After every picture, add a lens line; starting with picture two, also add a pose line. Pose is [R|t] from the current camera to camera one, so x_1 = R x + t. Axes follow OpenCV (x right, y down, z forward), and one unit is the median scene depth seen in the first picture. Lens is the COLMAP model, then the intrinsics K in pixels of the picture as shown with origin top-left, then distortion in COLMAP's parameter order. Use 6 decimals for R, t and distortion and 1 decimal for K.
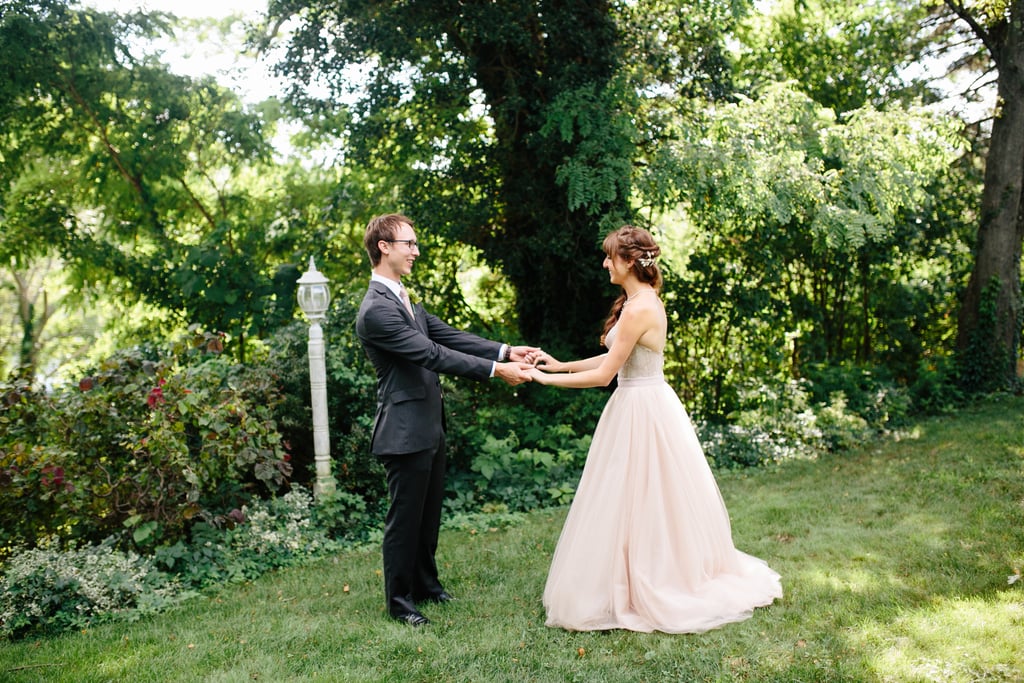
lens RADIAL K [[983.8, 0, 512.0], [0, 983.8, 341.5], [0, 0, 1]] dist [-0.061081, 0.093034]
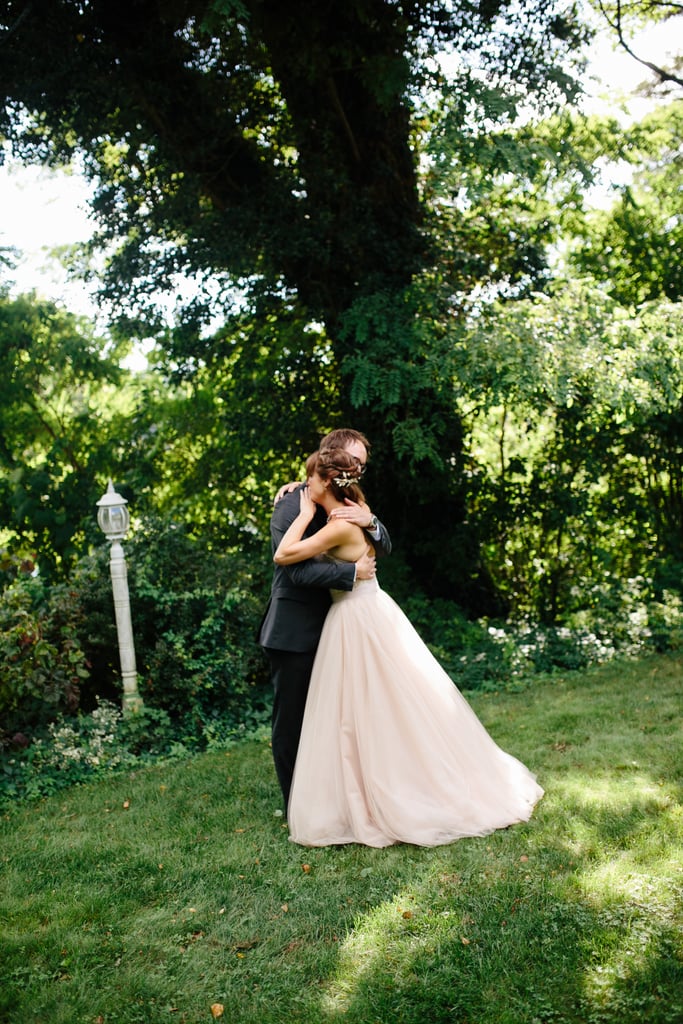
lens RADIAL K [[983.8, 0, 332.4], [0, 983.8, 510.6], [0, 0, 1]] dist [-0.061081, 0.093034]
pose [[0.995602, -0.040575, -0.084438, 0.115080], [0.037753, 0.998682, -0.034759, -0.008630], [0.085737, 0.031418, 0.995822, -0.007527]]
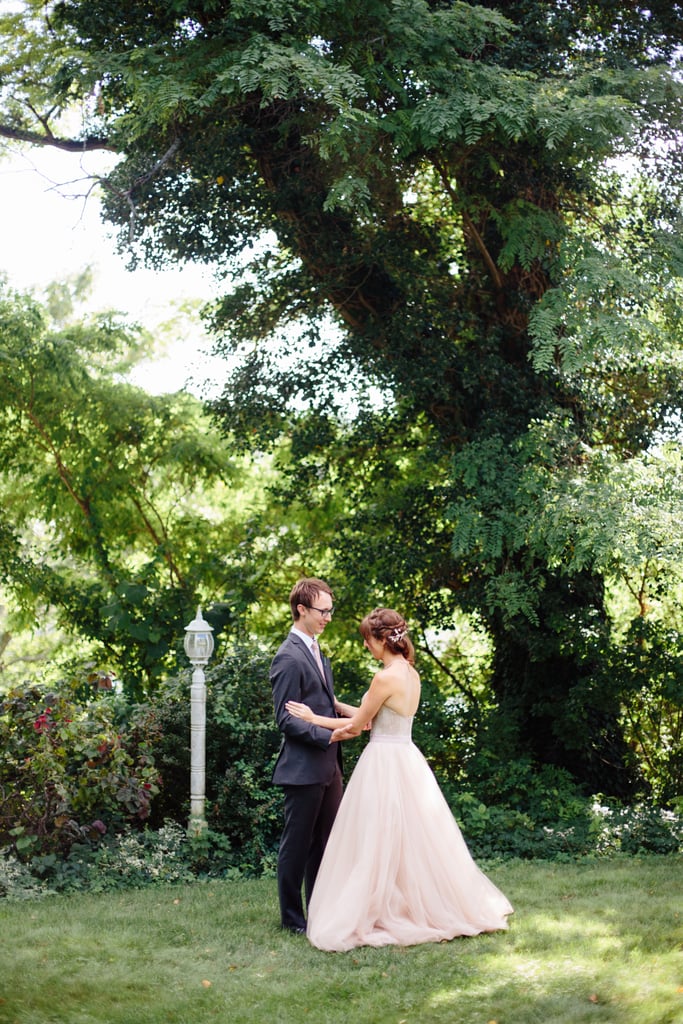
lens RADIAL K [[1479.8, 0, 341.5], [0, 1479.8, 512.0], [0, 0, 1]] dist [-0.122202, 0.094851]
pose [[0.971024, 0.041152, -0.235411, 0.322761], [-0.070378, 0.990620, -0.117129, -0.010335], [0.228383, 0.130303, 0.964812, -0.536793]]
